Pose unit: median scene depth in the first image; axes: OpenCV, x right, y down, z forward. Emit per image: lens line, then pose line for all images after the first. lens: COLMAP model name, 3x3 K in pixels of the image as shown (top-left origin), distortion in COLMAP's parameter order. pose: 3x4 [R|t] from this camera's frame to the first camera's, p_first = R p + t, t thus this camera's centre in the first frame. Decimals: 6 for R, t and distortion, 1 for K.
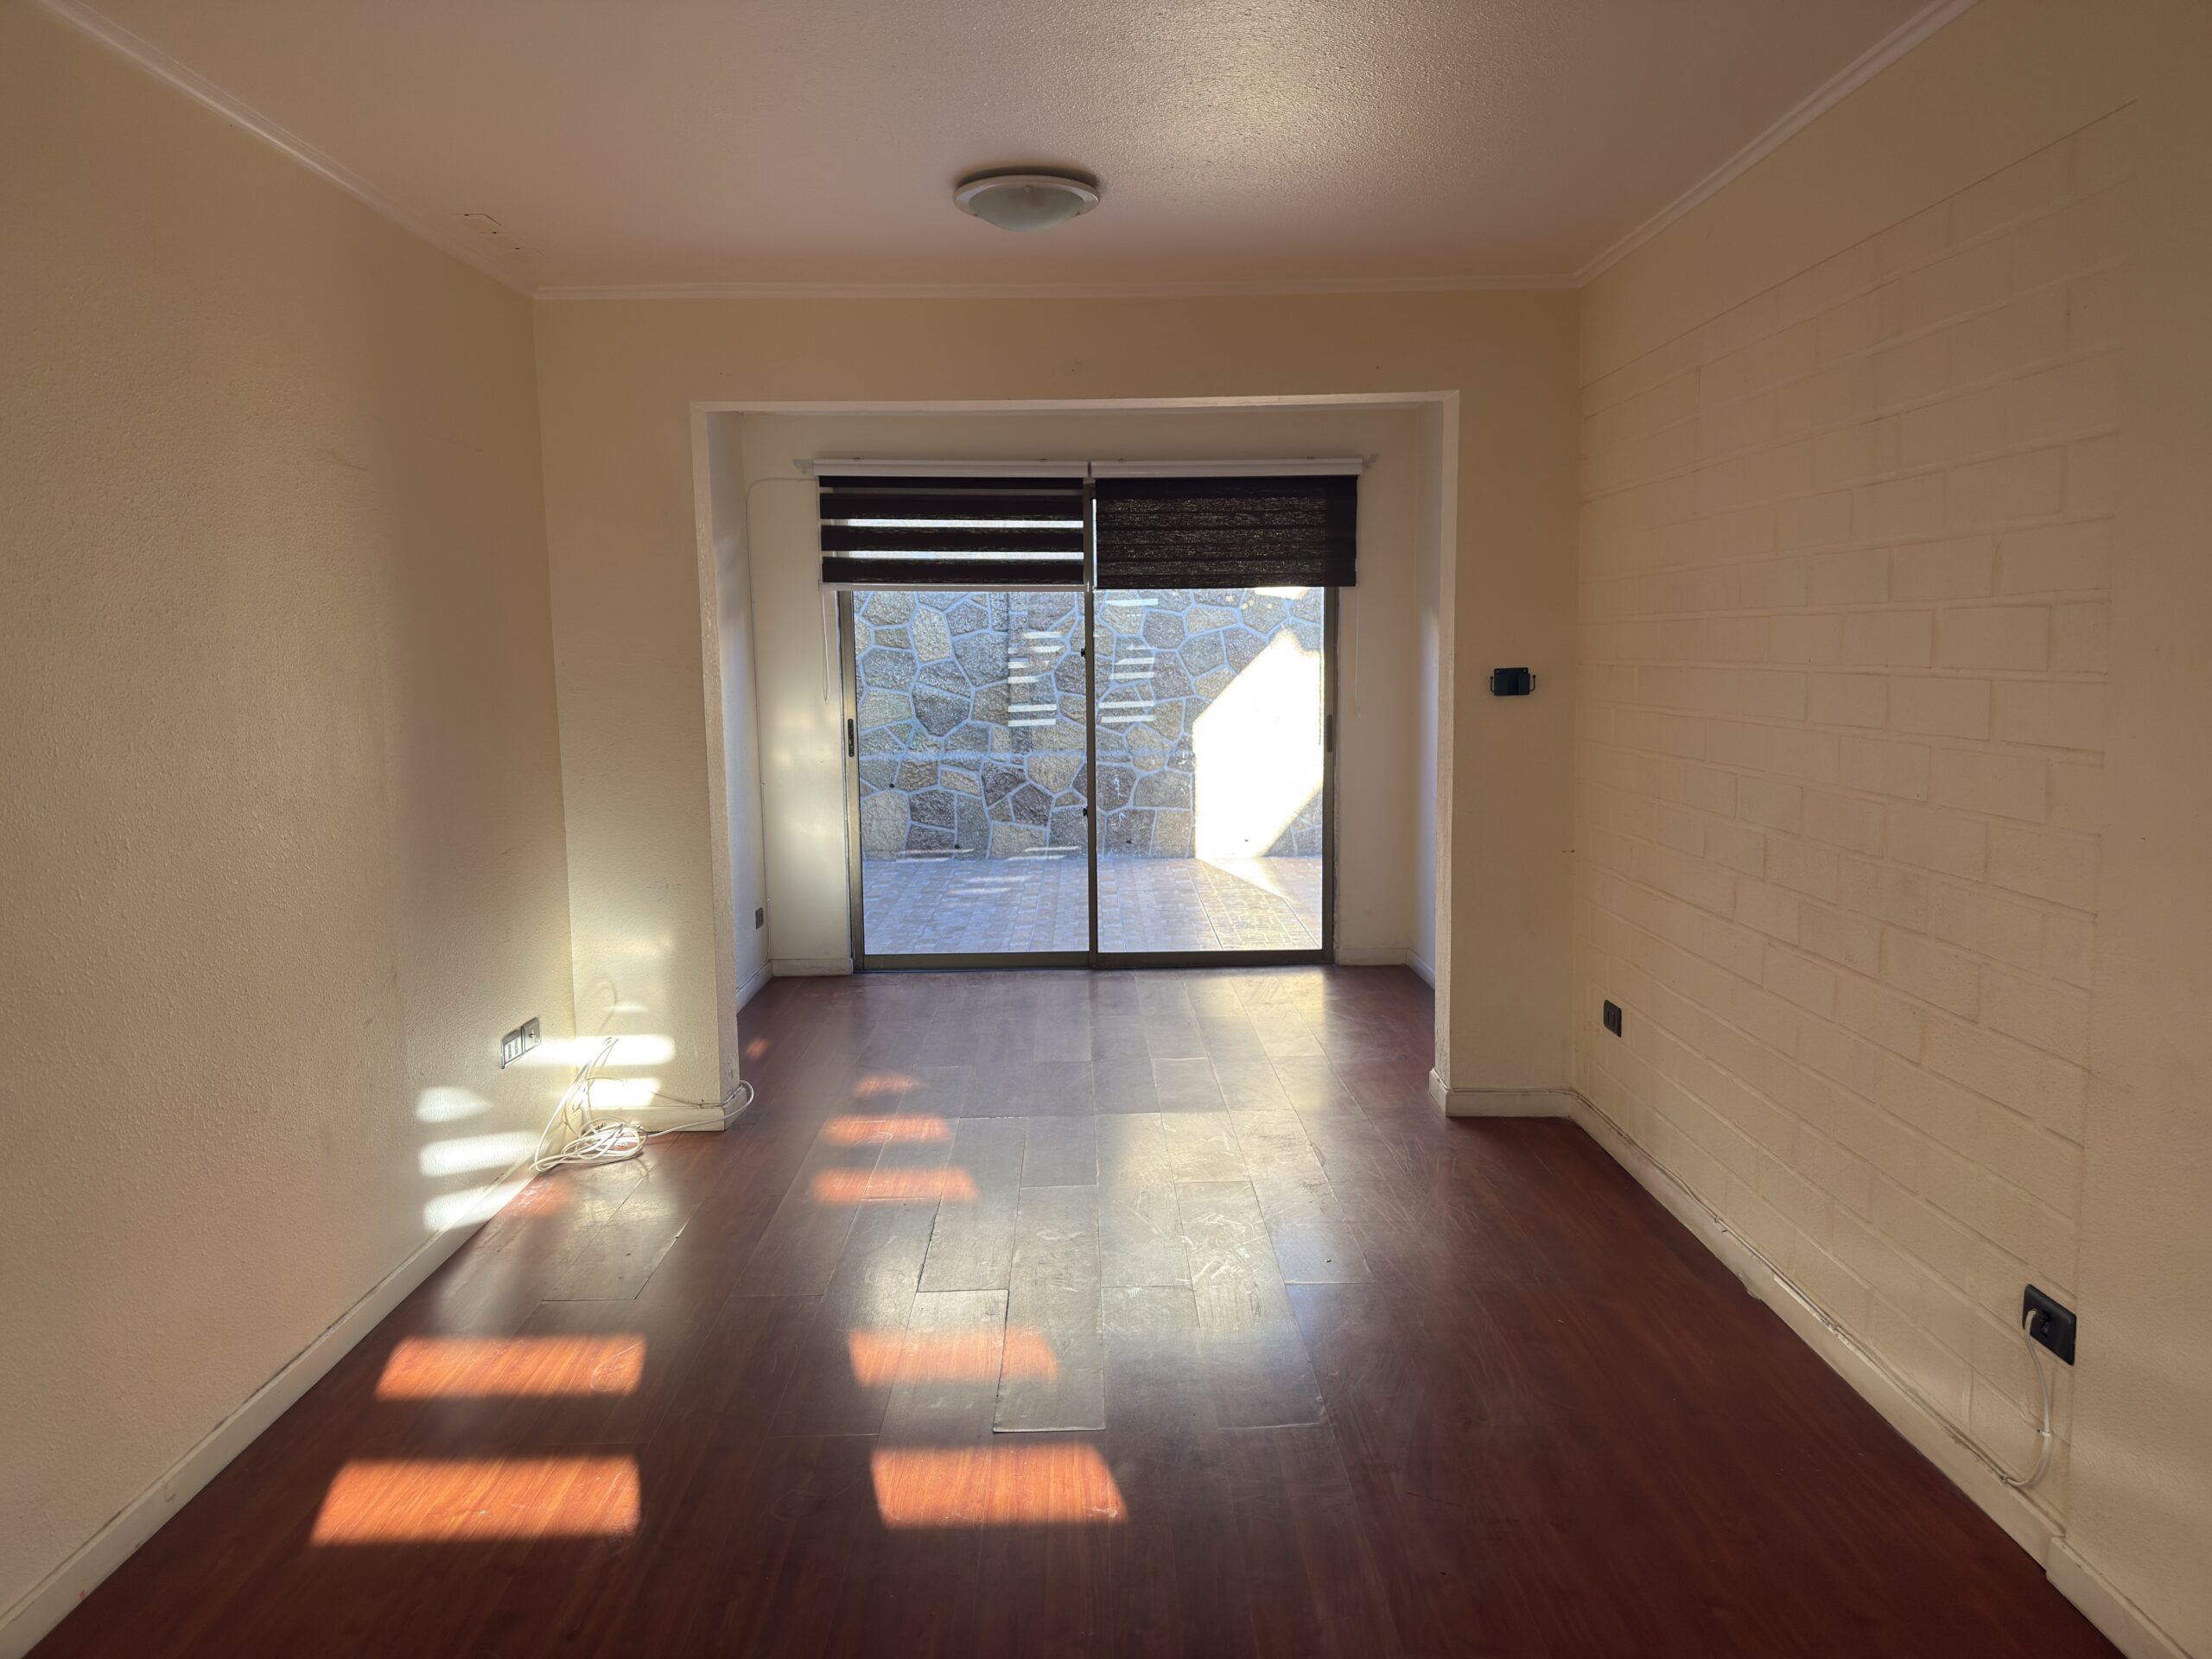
lens RADIAL K [[1534.0, 0, 1106.0], [0, 1534.0, 829.5], [0, 0, 1]] dist [0.001940, 0.000073]
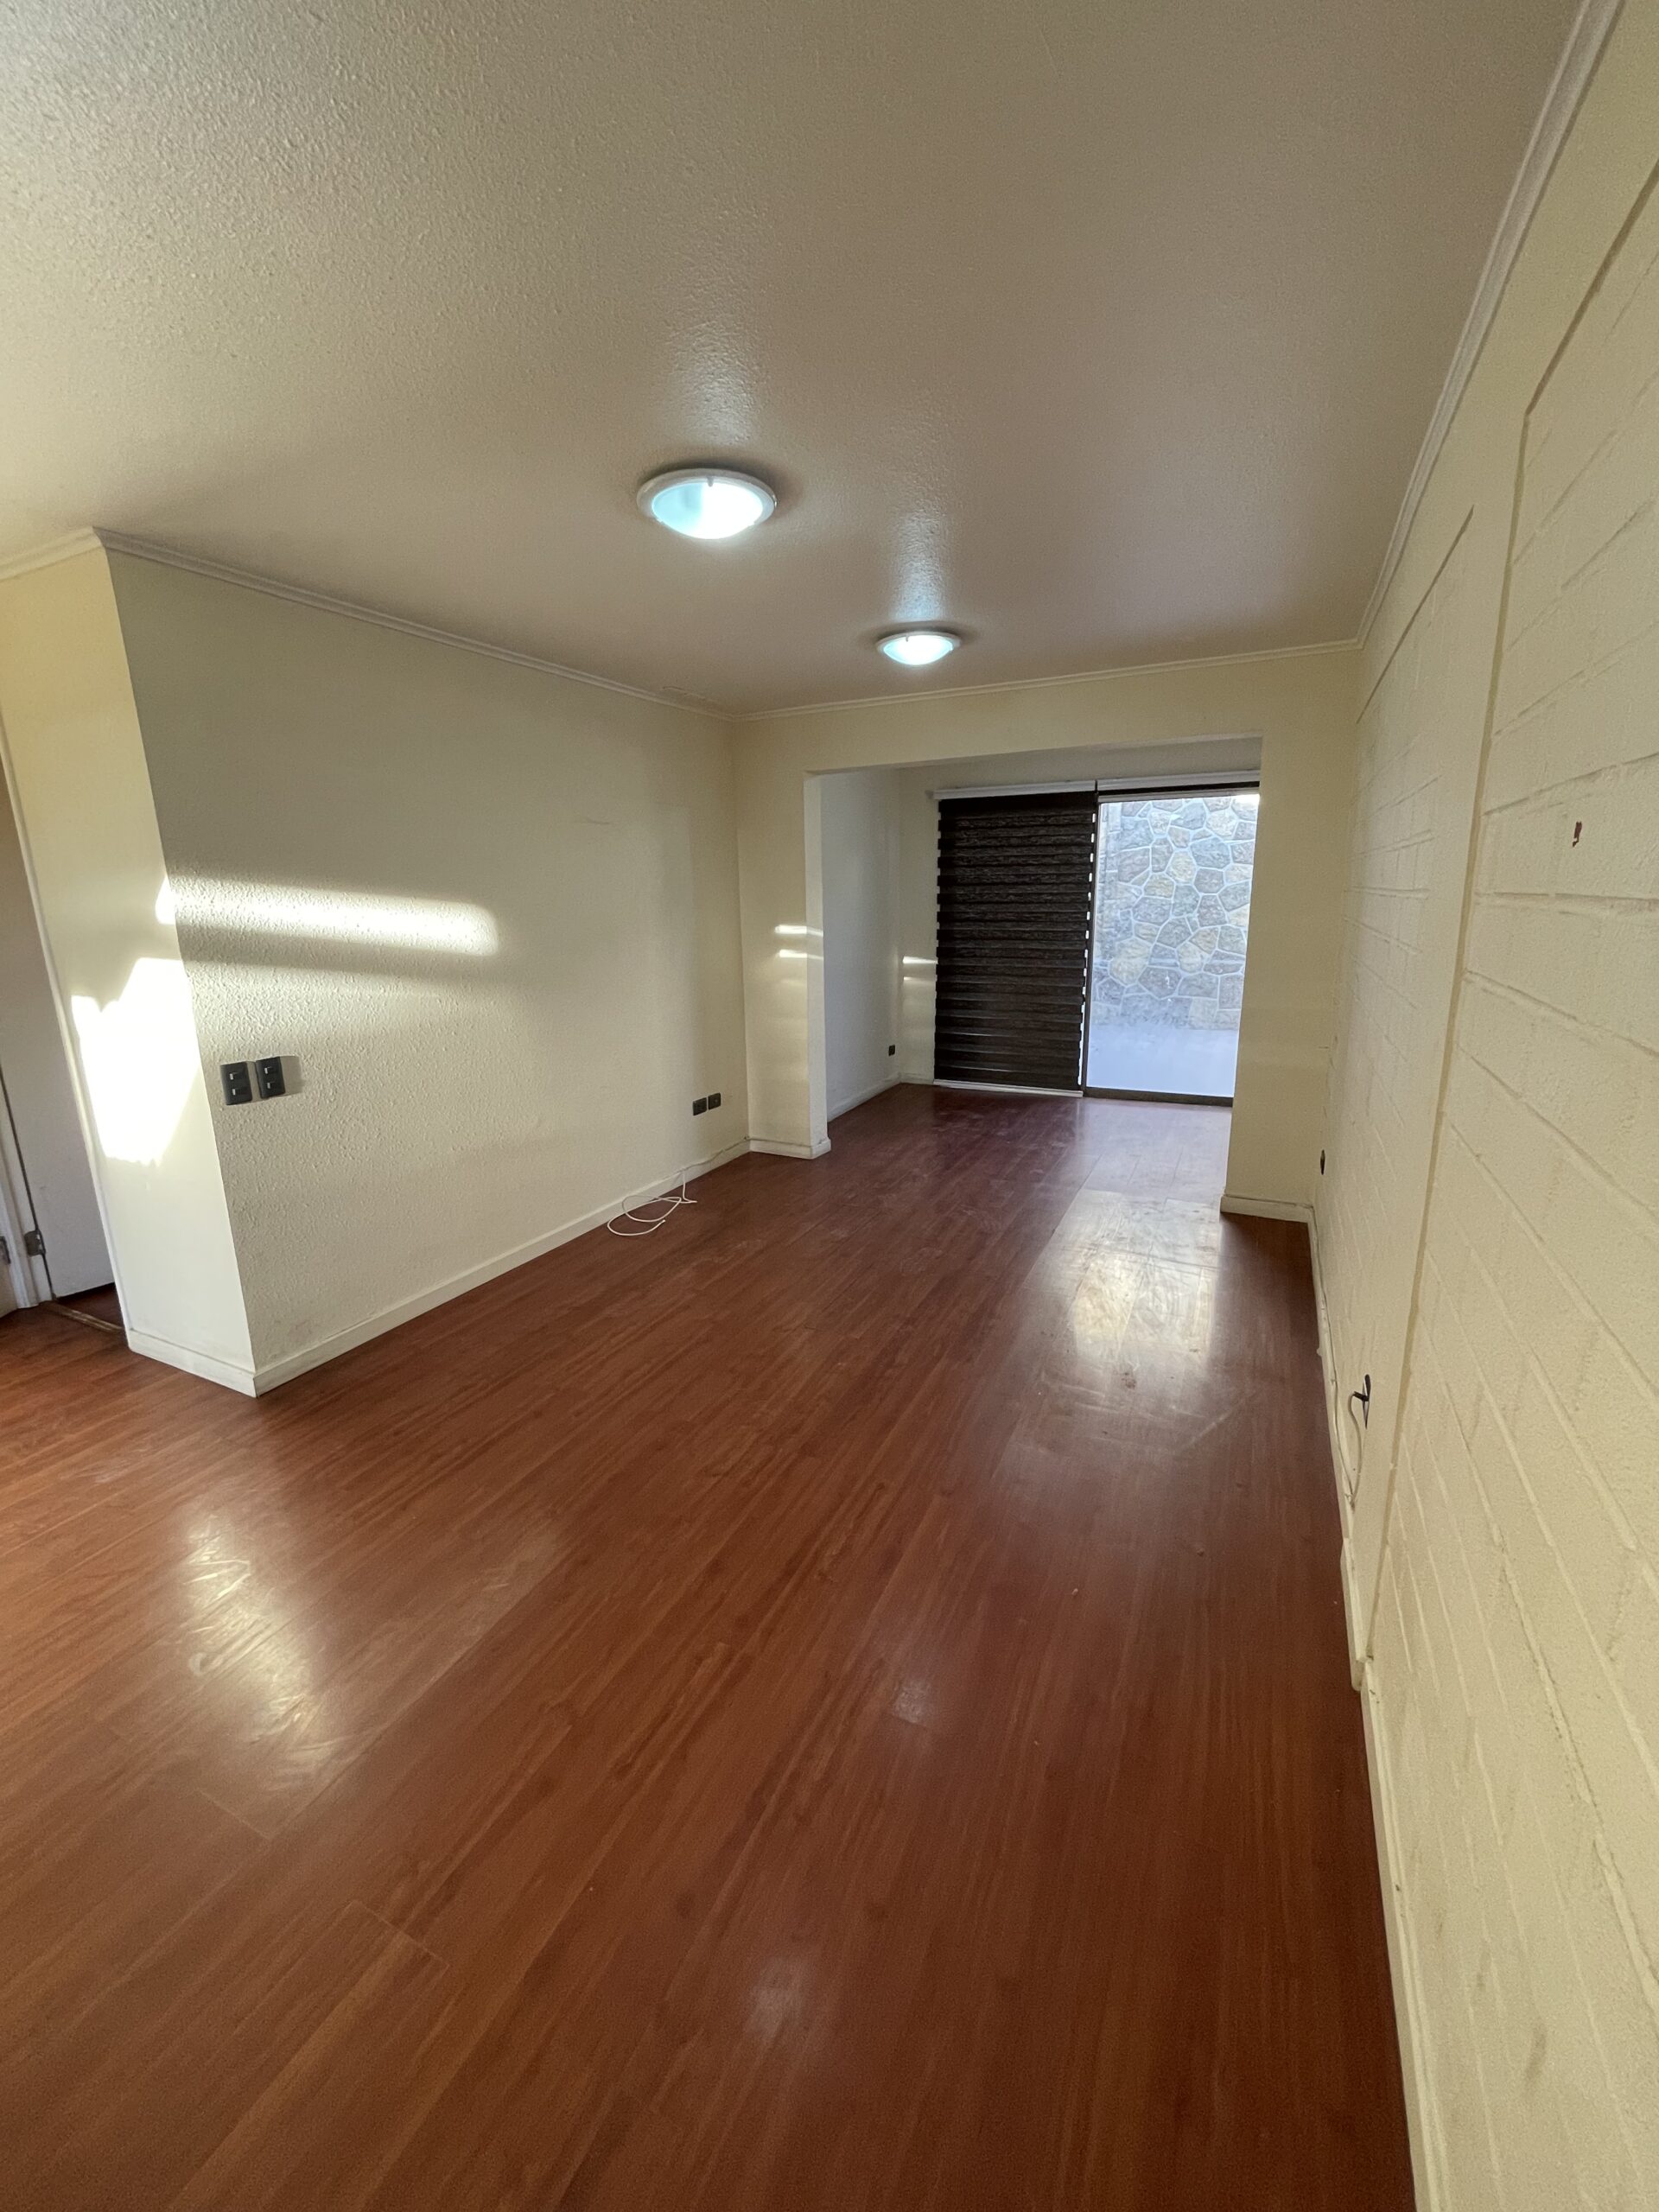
lens RADIAL K [[887.7, 0, 829.5], [0, 887.7, 1106.0], [0, 0, 1]] dist [-0.000302, -0.000011]
pose [[0.897913, 0.101400, -0.428333, 0.099890], [-0.048102, 0.989881, 0.133500, -0.007374], [0.437536, -0.099268, 0.893705, 0.017358]]
